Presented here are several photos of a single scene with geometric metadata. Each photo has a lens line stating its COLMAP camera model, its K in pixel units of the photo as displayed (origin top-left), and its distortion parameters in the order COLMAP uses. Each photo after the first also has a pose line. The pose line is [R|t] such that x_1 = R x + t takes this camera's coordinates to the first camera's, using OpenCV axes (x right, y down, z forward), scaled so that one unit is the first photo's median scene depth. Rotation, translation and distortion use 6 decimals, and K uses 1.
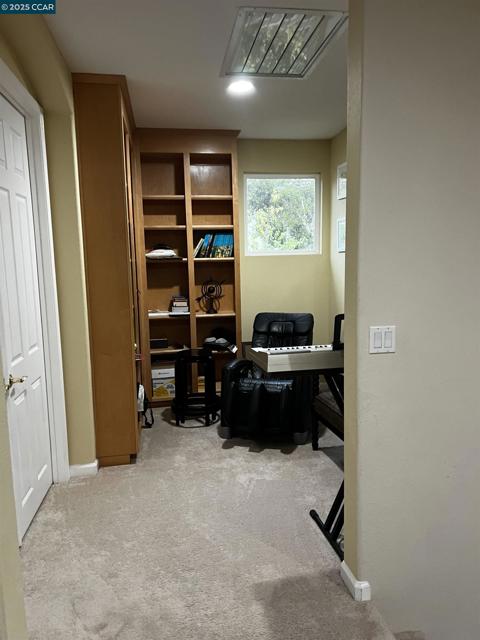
lens RADIAL K [[481.1, 0, 241.1], [0, 481.1, 322.5], [0, 0, 1]] dist [0.035403, -0.057262]
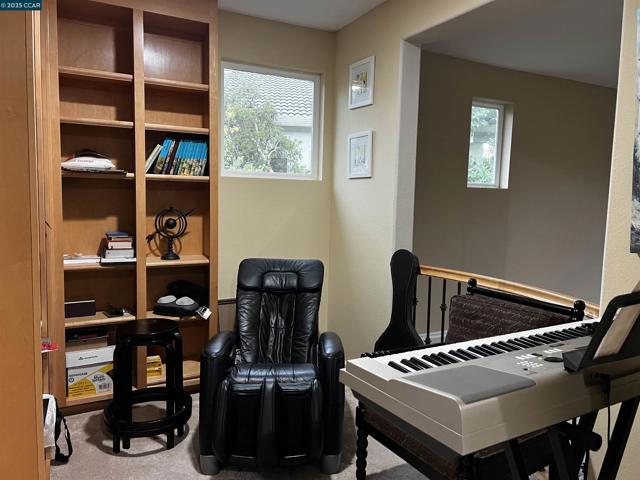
lens RADIAL K [[481.1, 0, 325.0], [0, 481.1, 234.6], [0, 0, 1]] dist [0.035403, -0.057262]
pose [[0.944113, 0.017256, 0.329169, -0.082069], [-0.000499, 0.998702, -0.050925, -0.020038], [-0.329621, 0.047915, 0.942897, 0.314146]]
